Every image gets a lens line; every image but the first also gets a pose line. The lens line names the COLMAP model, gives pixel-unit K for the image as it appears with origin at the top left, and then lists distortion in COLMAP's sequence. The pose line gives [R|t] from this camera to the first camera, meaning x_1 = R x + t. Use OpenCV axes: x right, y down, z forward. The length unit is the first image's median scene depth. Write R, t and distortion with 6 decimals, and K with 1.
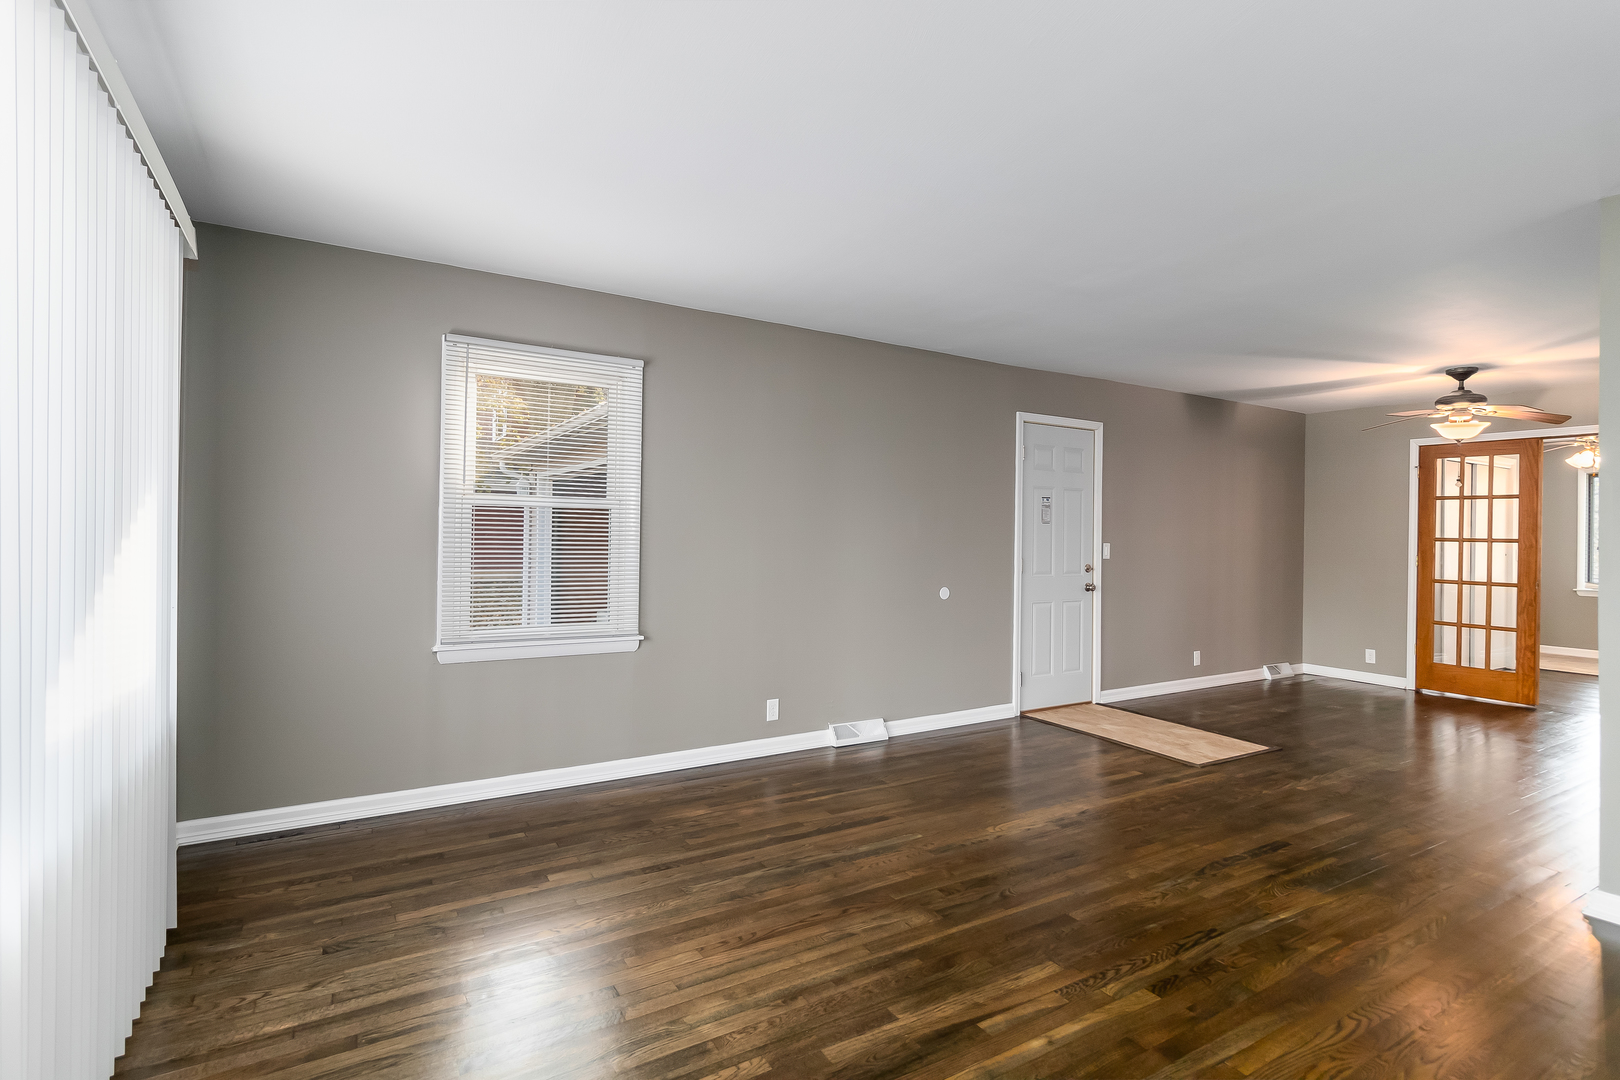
lens RADIAL K [[792.8, 0, 814.8], [0, 792.8, 538.3], [0, 0, 1]] dist [0.000484, 0.000225]
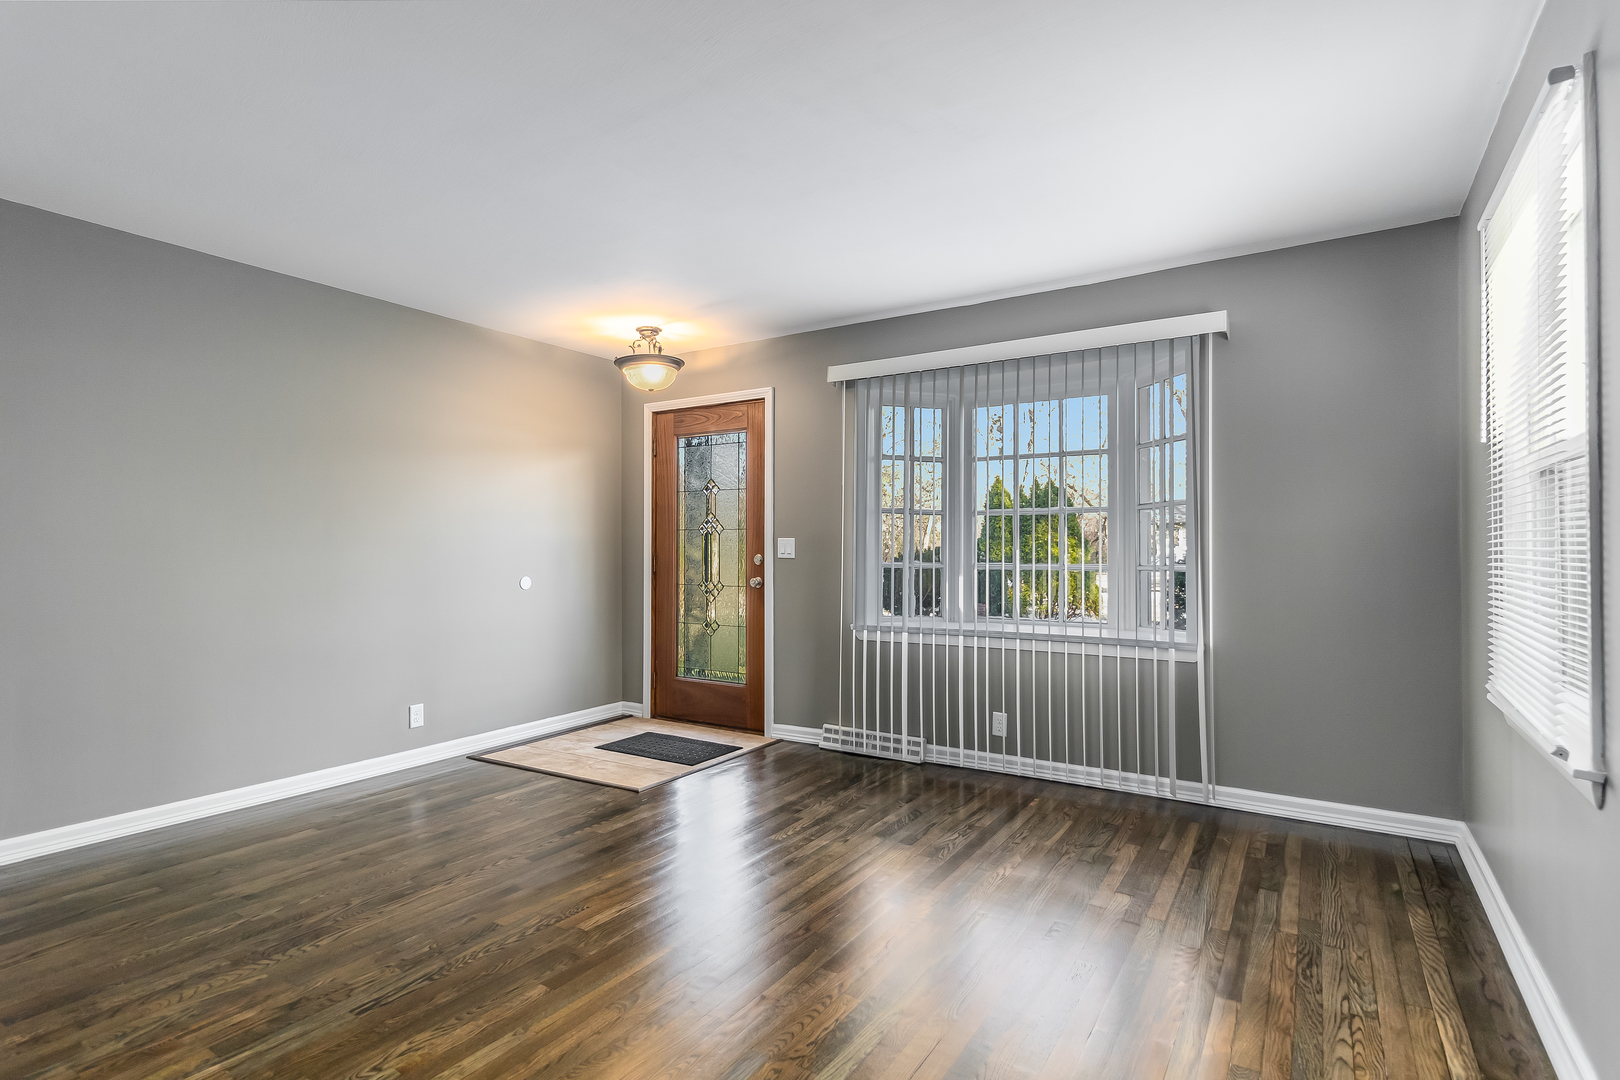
lens RADIAL K [[792.8, 0, 814.1], [0, 792.8, 540.2], [0, 0, 1]] dist [0.000484, 0.000225]
pose [[-0.895844, -0.019153, -0.443956, 0.395626], [-0.015799, 0.999812, -0.011254, 0.031385], [0.444088, -0.003068, -0.895978, 1.624686]]
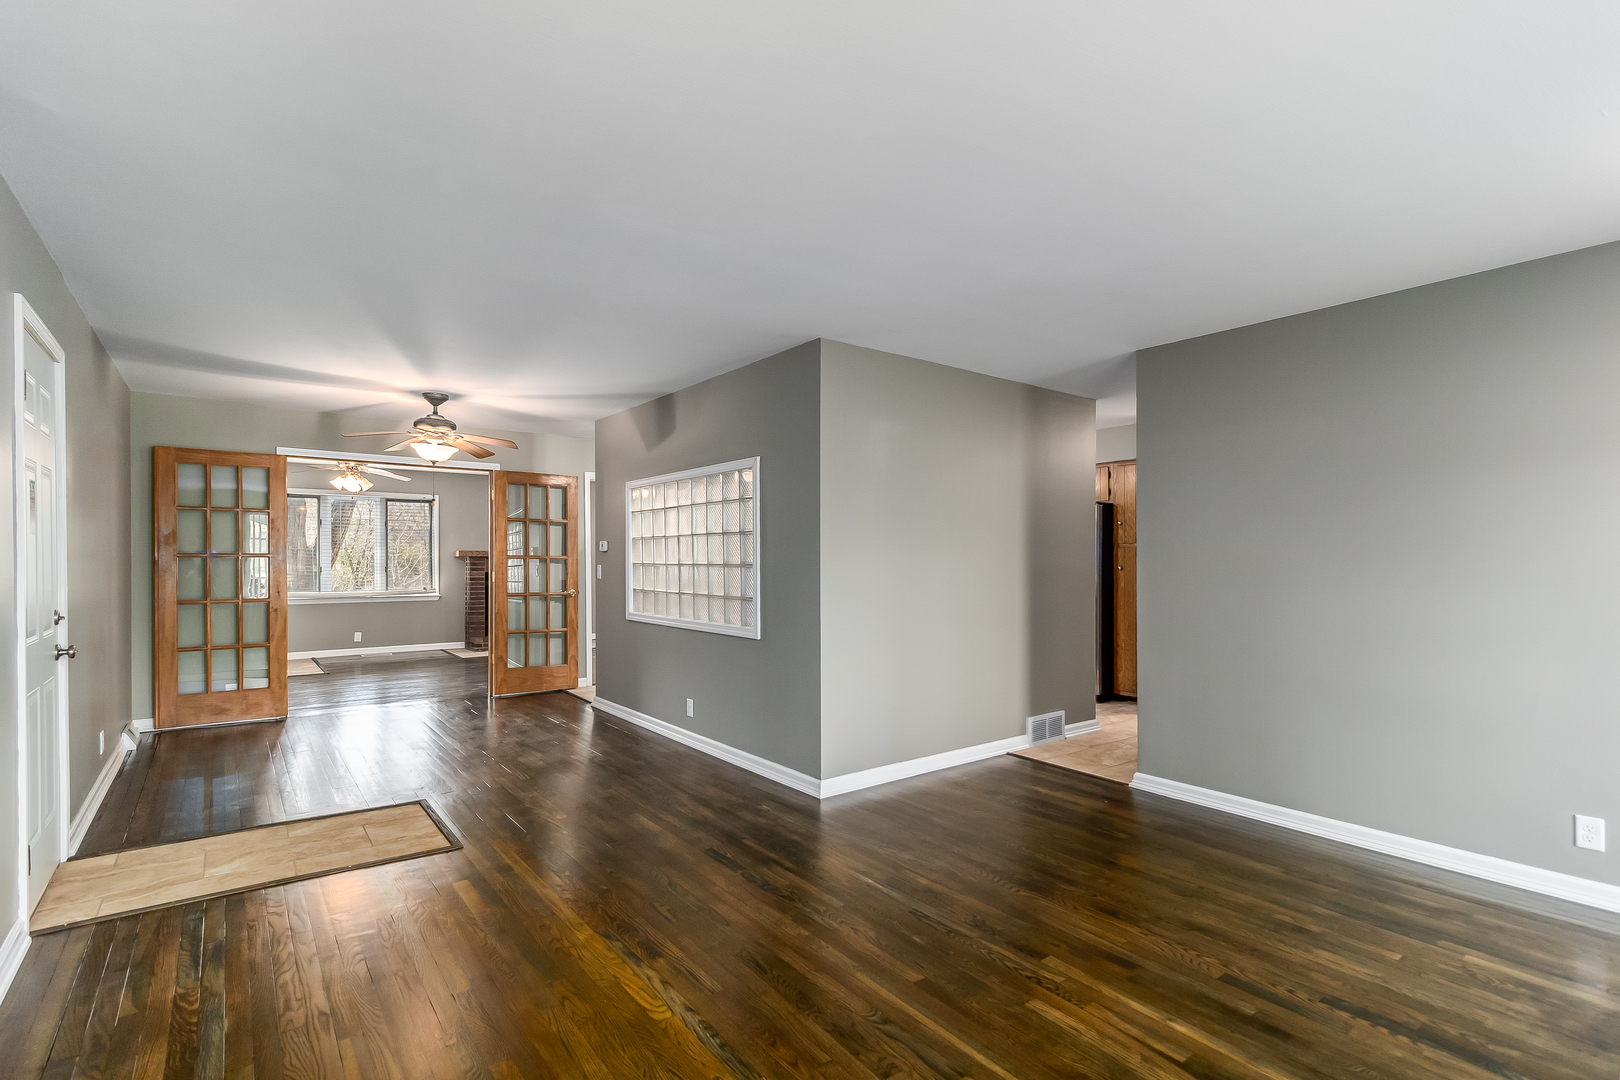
lens RADIAL K [[771.8, 0, 813.9], [0, 771.8, 552.5], [0, 0, 1]] dist [0.001248, 0.000002]
pose [[-0.113914, -0.010182, 0.993438, -0.478355], [0.002194, 0.999942, 0.010500, -0.021484], [-0.993488, 0.003376, -0.113885, 1.082684]]
